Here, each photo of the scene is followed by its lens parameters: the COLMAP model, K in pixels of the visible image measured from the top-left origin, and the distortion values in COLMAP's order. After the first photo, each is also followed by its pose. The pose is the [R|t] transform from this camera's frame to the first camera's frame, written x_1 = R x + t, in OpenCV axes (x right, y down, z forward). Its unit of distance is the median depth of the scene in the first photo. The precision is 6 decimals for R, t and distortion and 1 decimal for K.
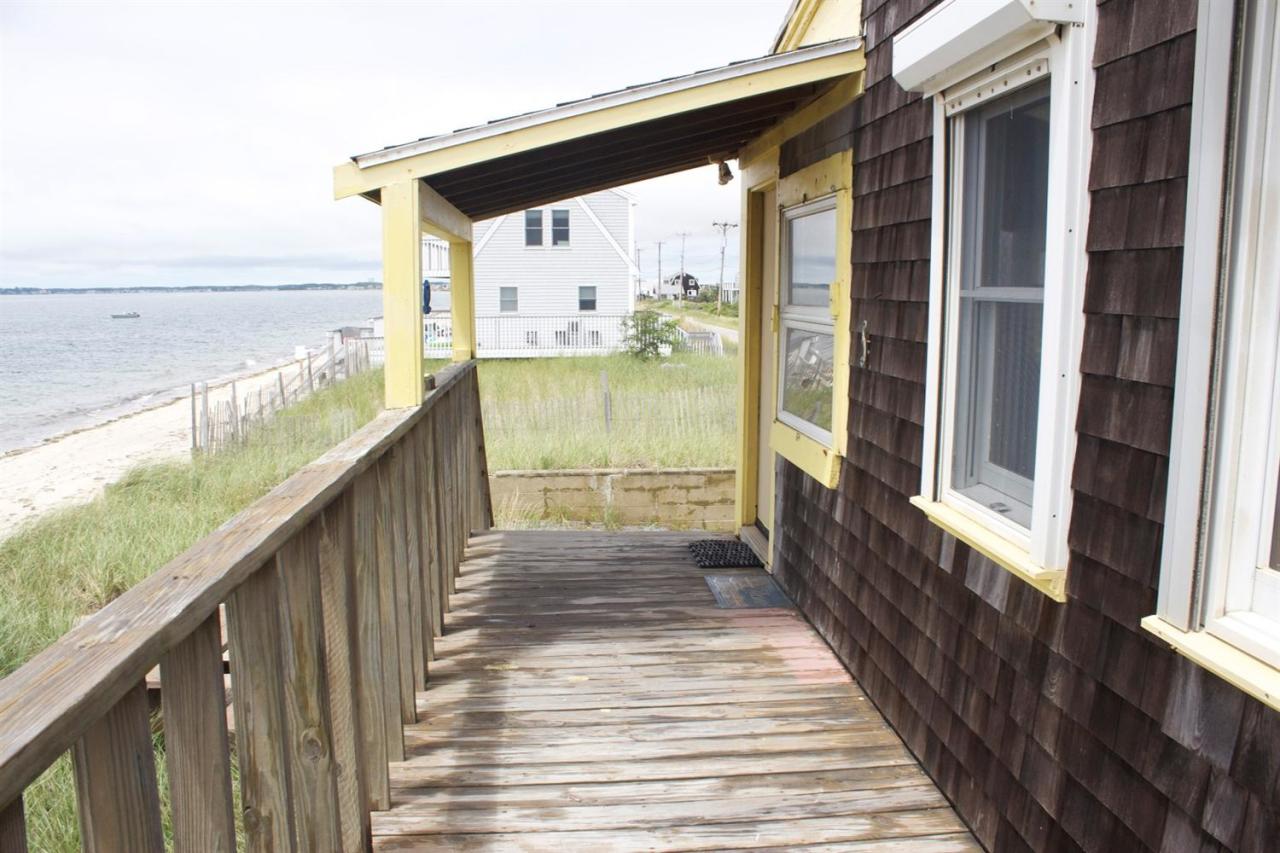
lens RADIAL K [[1089.6, 0, 641.5], [0, 1089.6, 429.0], [0, 0, 1]] dist [-0.160423, 0.141408]
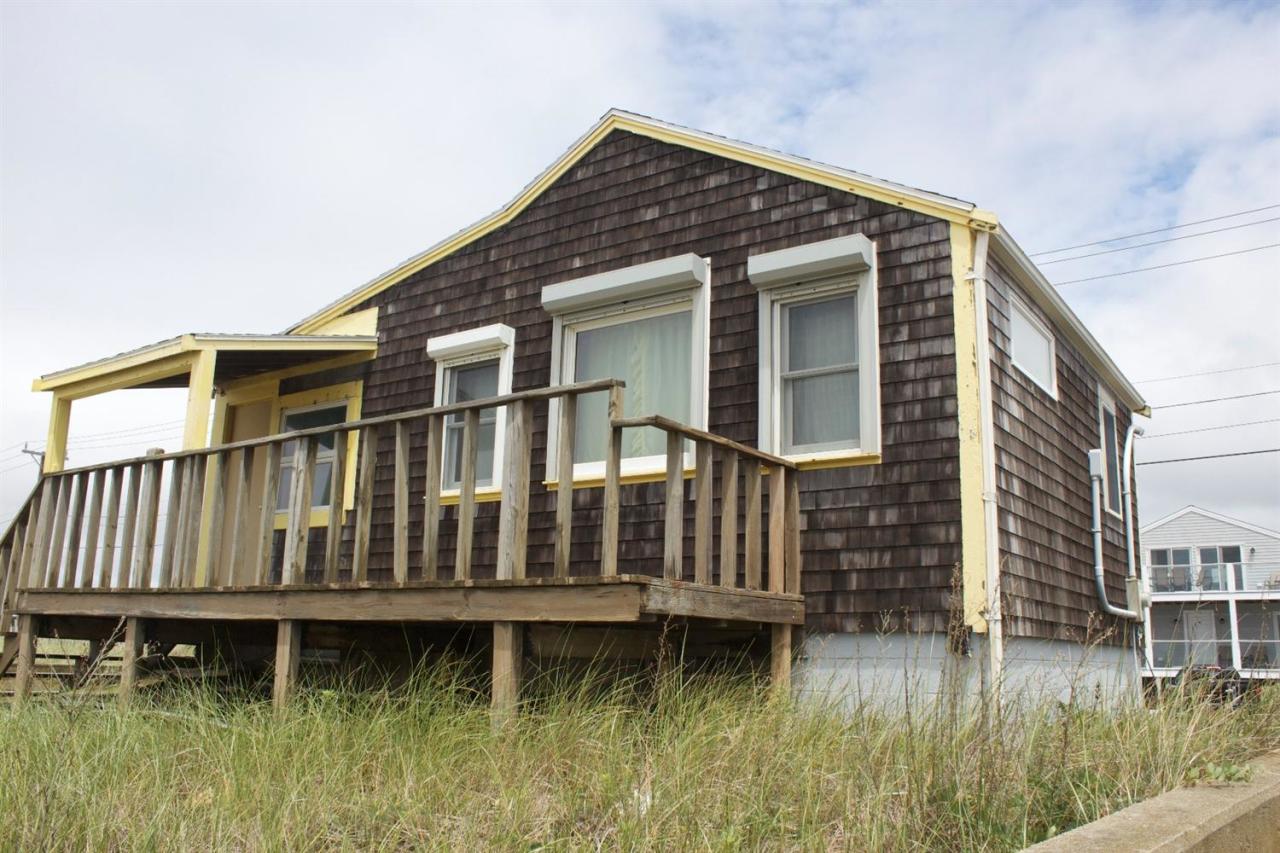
lens RADIAL K [[1089.6, 0, 640.9], [0, 1089.6, 424.7], [0, 0, 1]] dist [-0.160423, 0.141408]
pose [[0.635237, 0.181223, 0.750755, -1.273673], [0.076998, 0.952377, -0.295043, 0.630616], [-0.768470, 0.245229, 0.591030, -0.939538]]
